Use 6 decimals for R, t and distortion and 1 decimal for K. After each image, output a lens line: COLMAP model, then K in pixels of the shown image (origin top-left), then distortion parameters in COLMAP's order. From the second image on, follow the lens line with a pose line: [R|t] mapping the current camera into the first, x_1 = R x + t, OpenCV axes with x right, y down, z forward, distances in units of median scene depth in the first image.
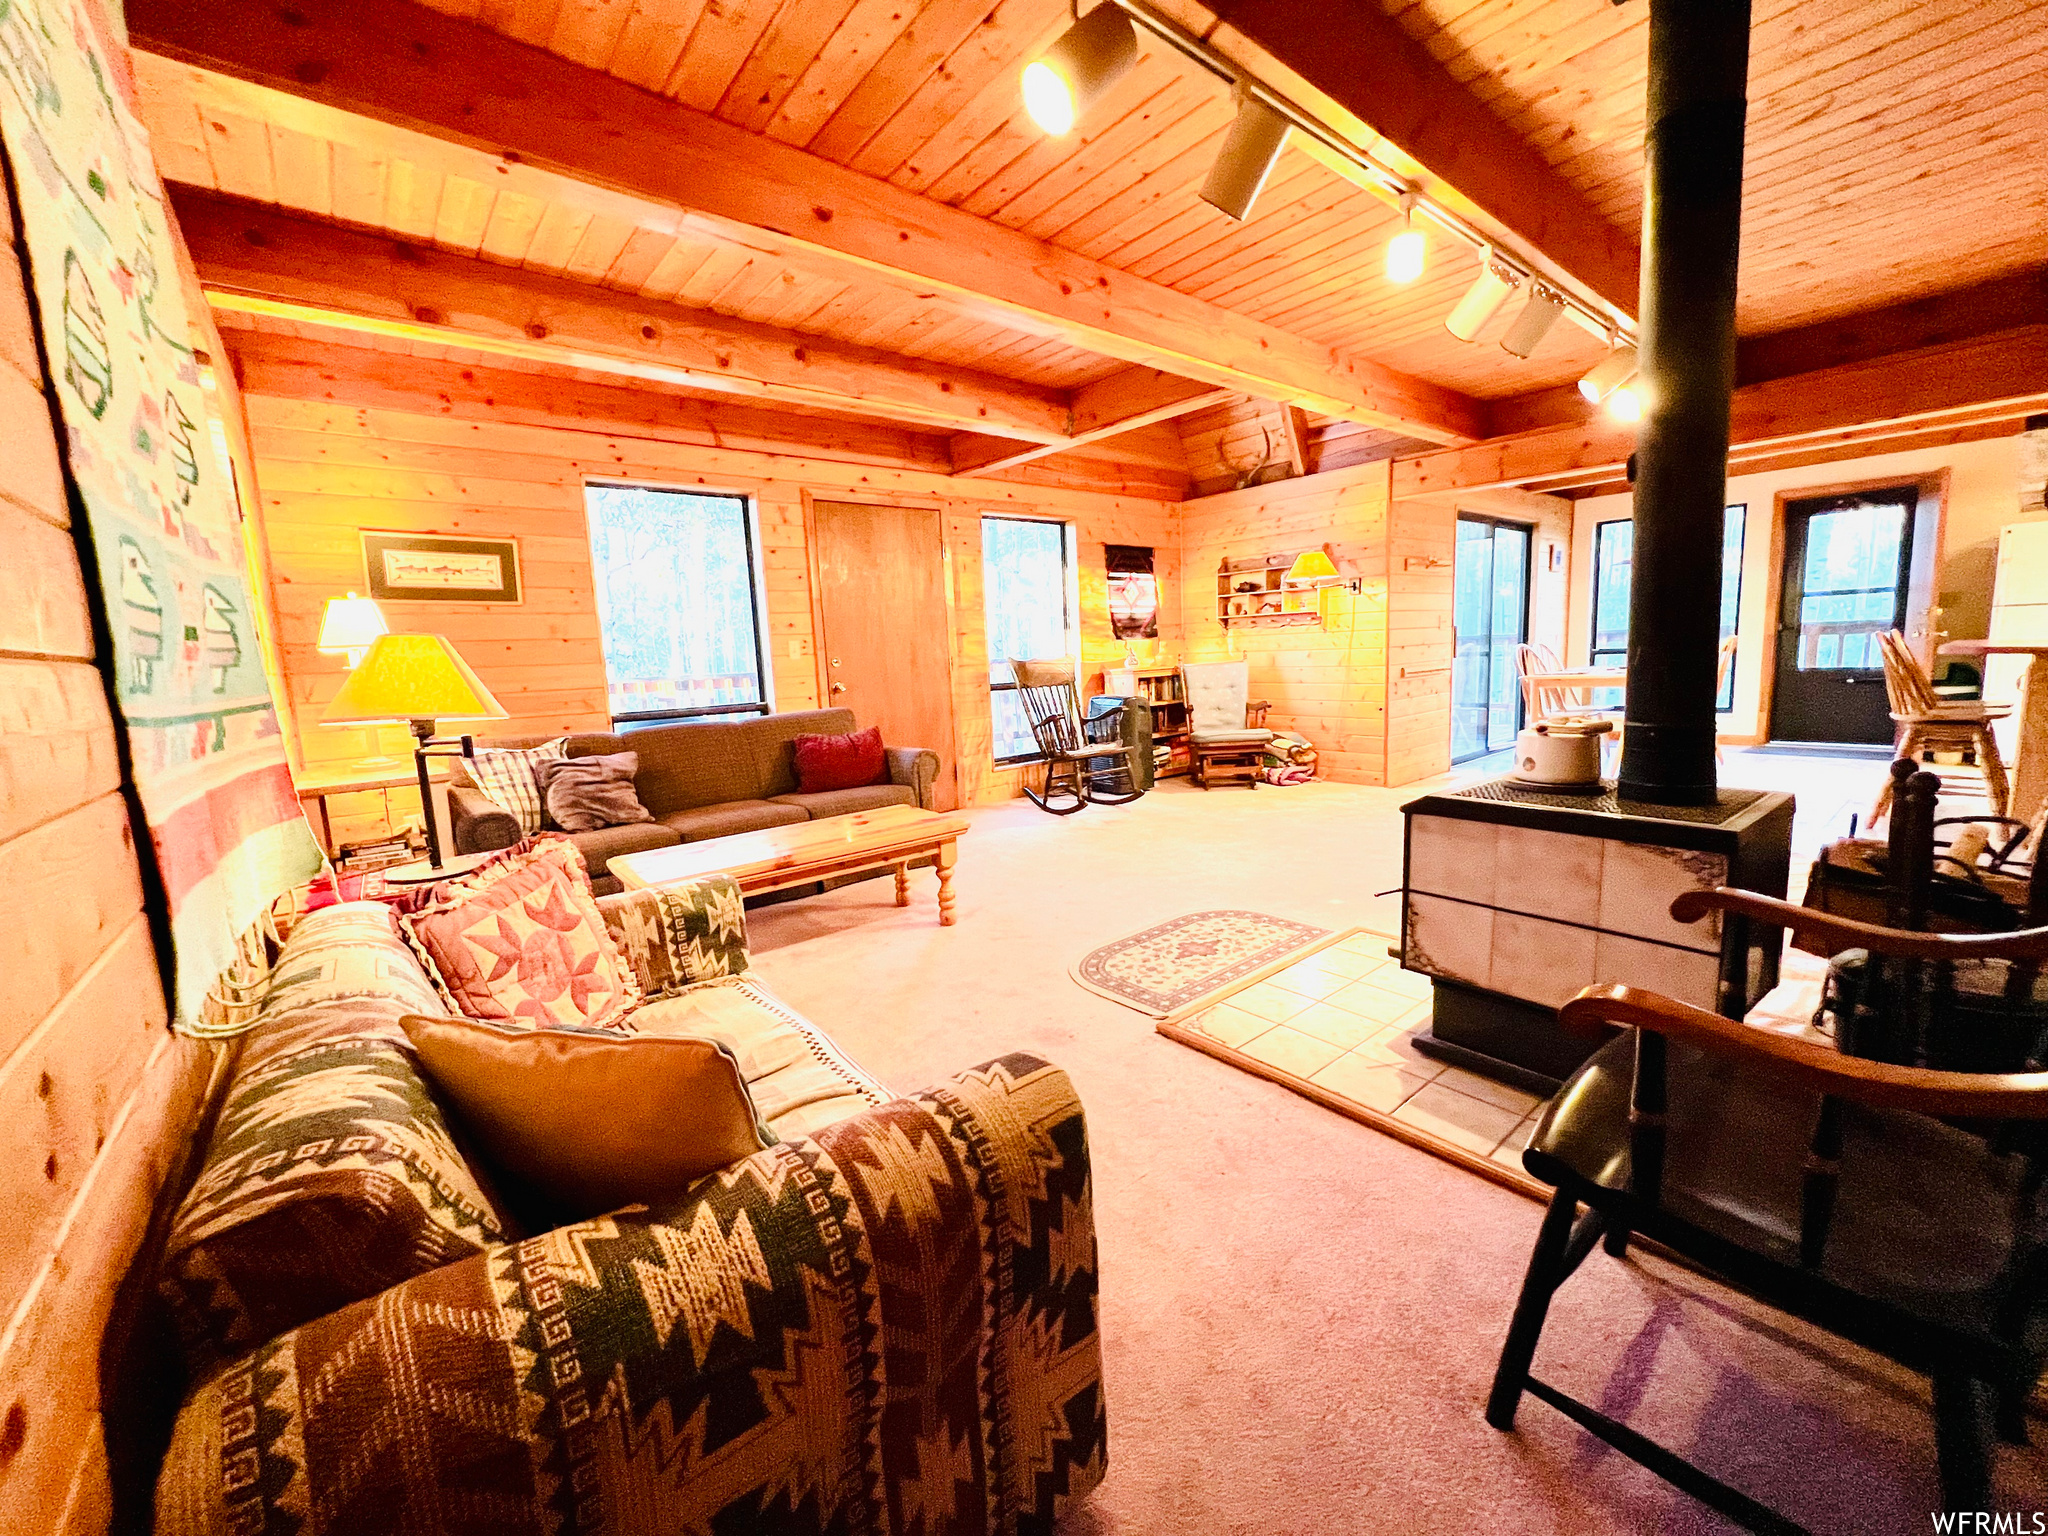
lens RADIAL K [[820.8, 0, 1025.1], [0, 820.8, 759.9], [0, 0, 1]] dist [-0.000614, 0.000283]
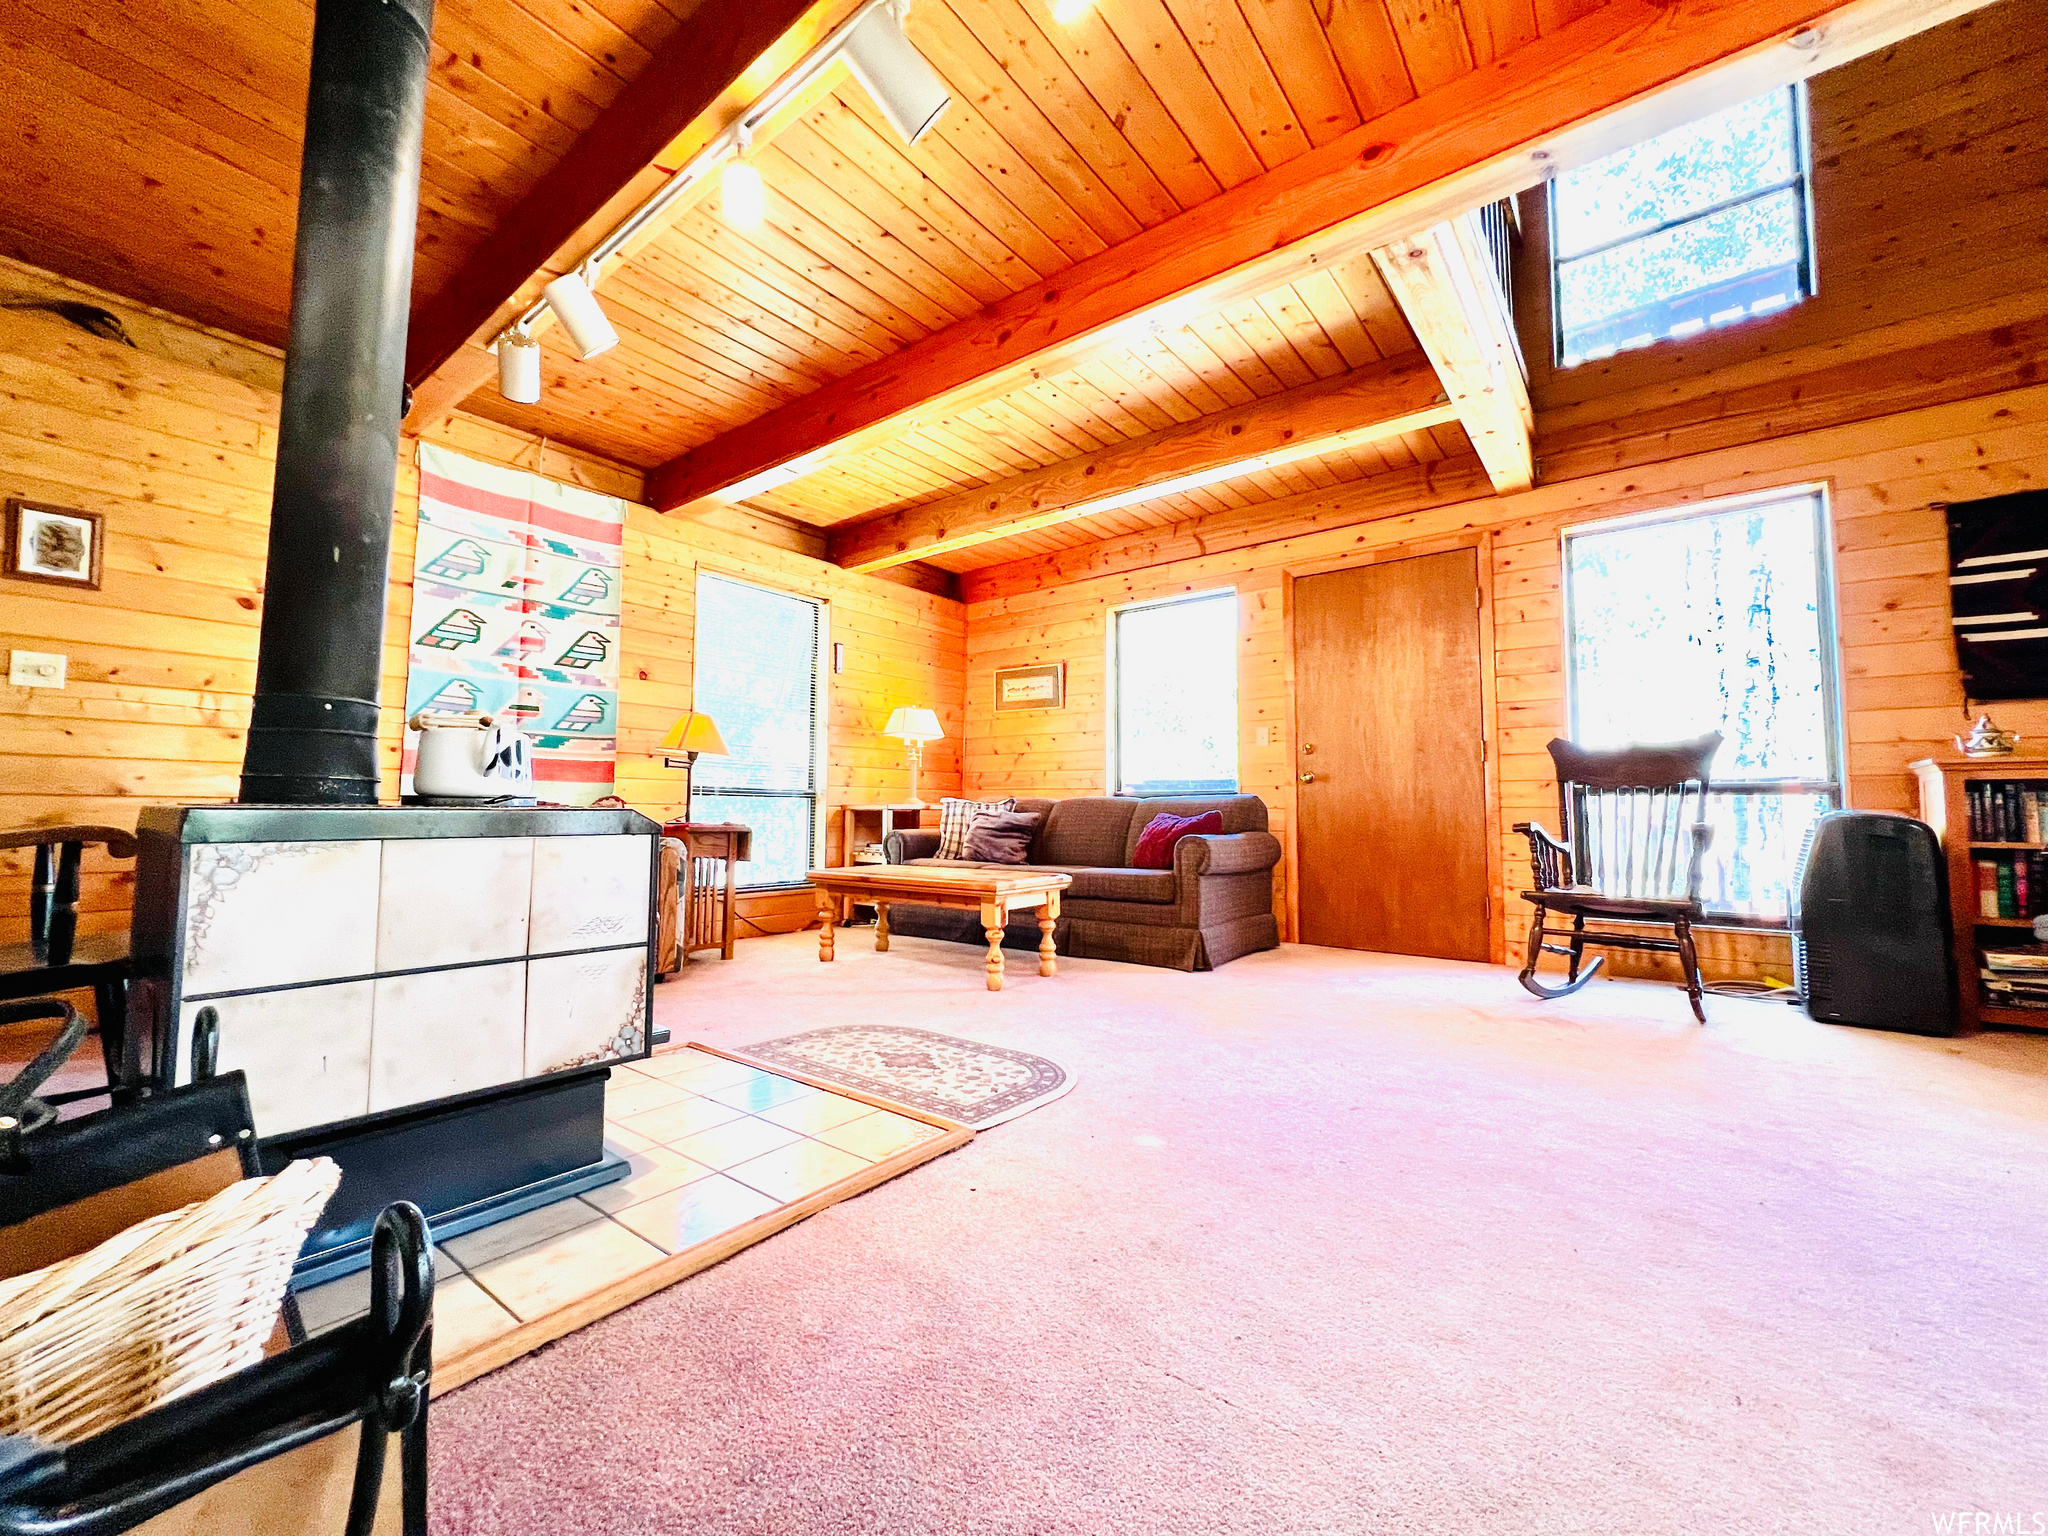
lens RADIAL K [[820.8, 0, 1010.3], [0, 820.8, 764.3], [0, 0, 1]] dist [-0.000614, 0.000283]
pose [[0.203637, -0.012806, -0.978963, 0.908752], [-0.150388, 0.987638, -0.044202, -0.025517], [0.967427, 0.156225, 0.199194, 0.814098]]
